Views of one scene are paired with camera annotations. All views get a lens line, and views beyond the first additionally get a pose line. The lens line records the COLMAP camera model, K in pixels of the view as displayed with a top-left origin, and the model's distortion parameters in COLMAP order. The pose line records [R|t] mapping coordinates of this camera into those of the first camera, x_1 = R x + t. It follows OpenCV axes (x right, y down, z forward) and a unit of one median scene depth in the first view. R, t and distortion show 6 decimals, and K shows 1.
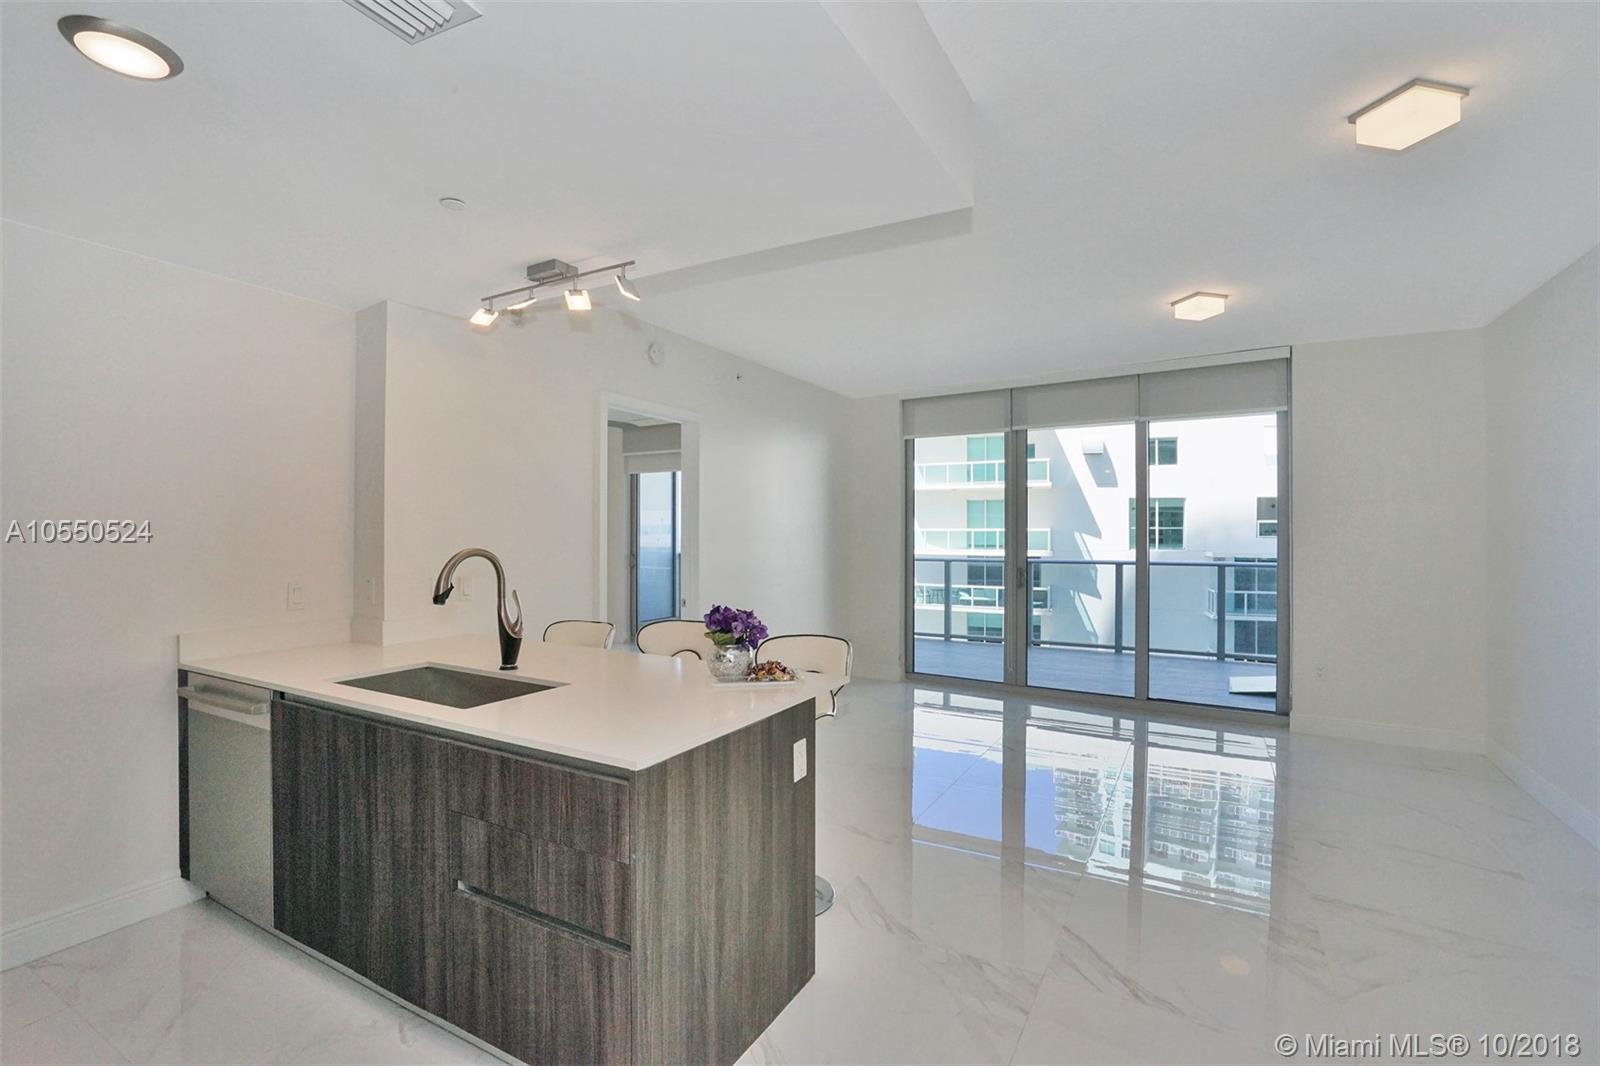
lens RADIAL K [[732.0, 0, 801.5], [0, 732.0, 534.3], [0, 0, 1]] dist [-0.041058, 0.012760]
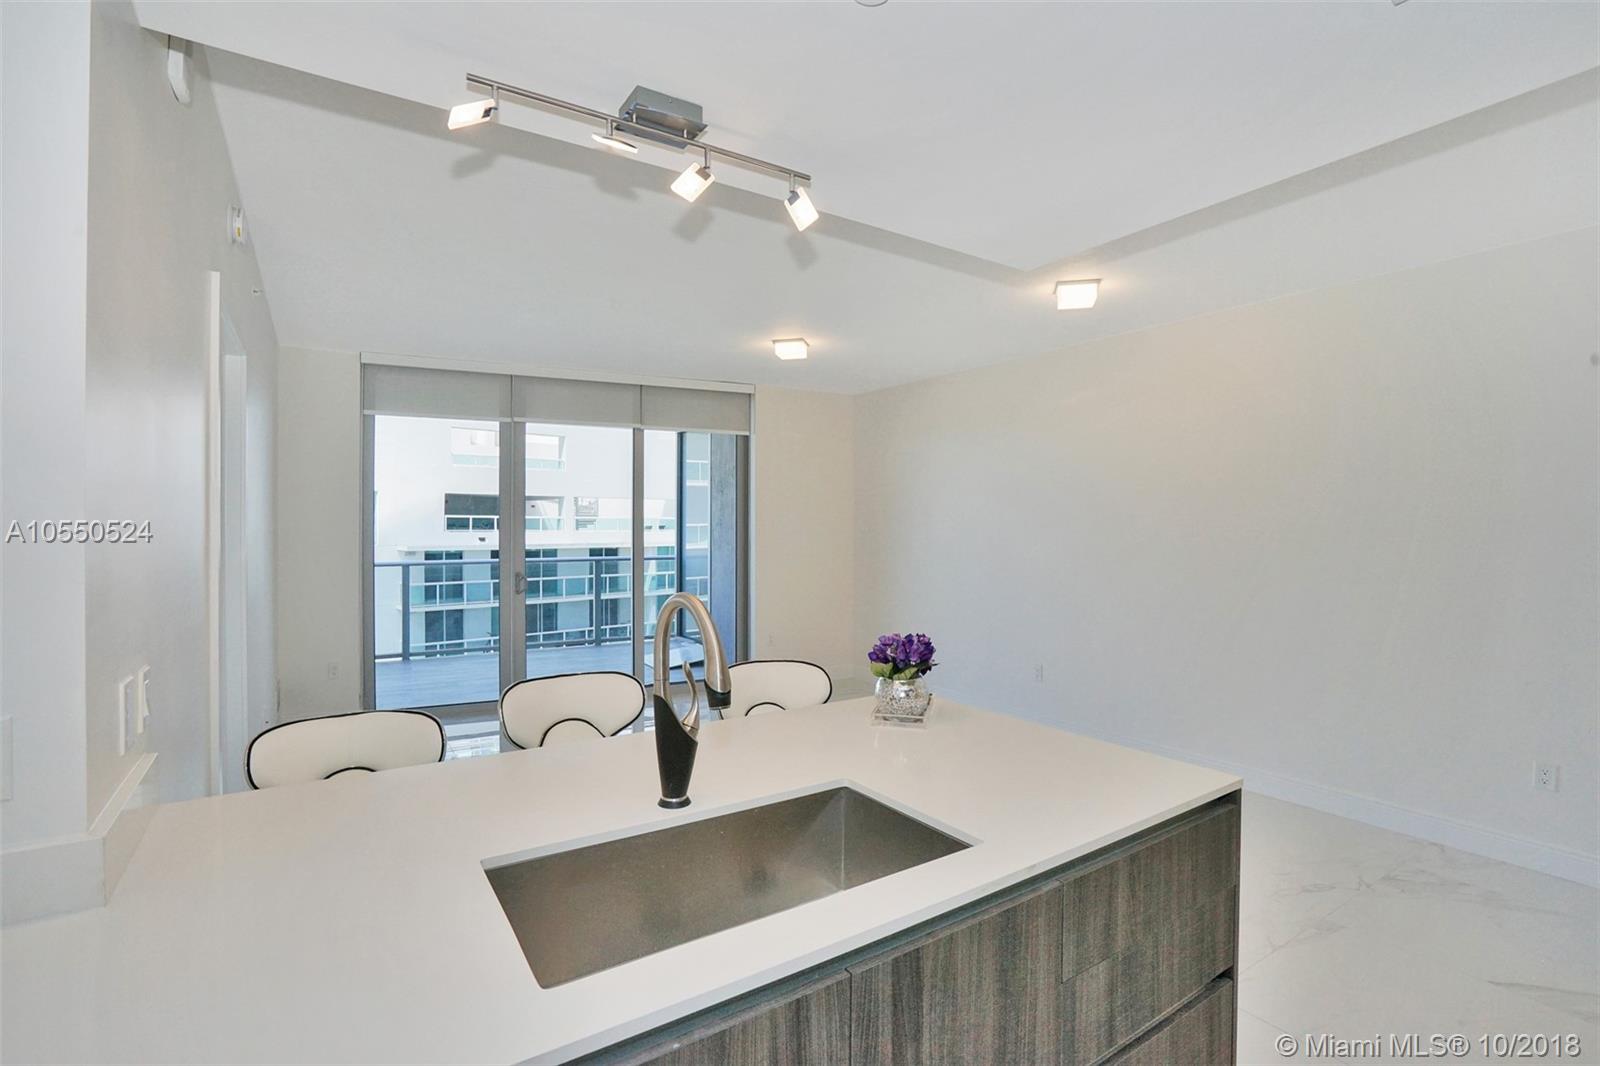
lens RADIAL K [[732.0, 0, 799.7], [0, 732.0, 525.9], [0, 0, 1]] dist [-0.041058, 0.012760]
pose [[0.461829, -0.007341, 0.886939, -0.345982], [0.008213, 0.999958, 0.004000, -0.012787], [-0.886931, 0.005437, 0.461870, 0.266138]]
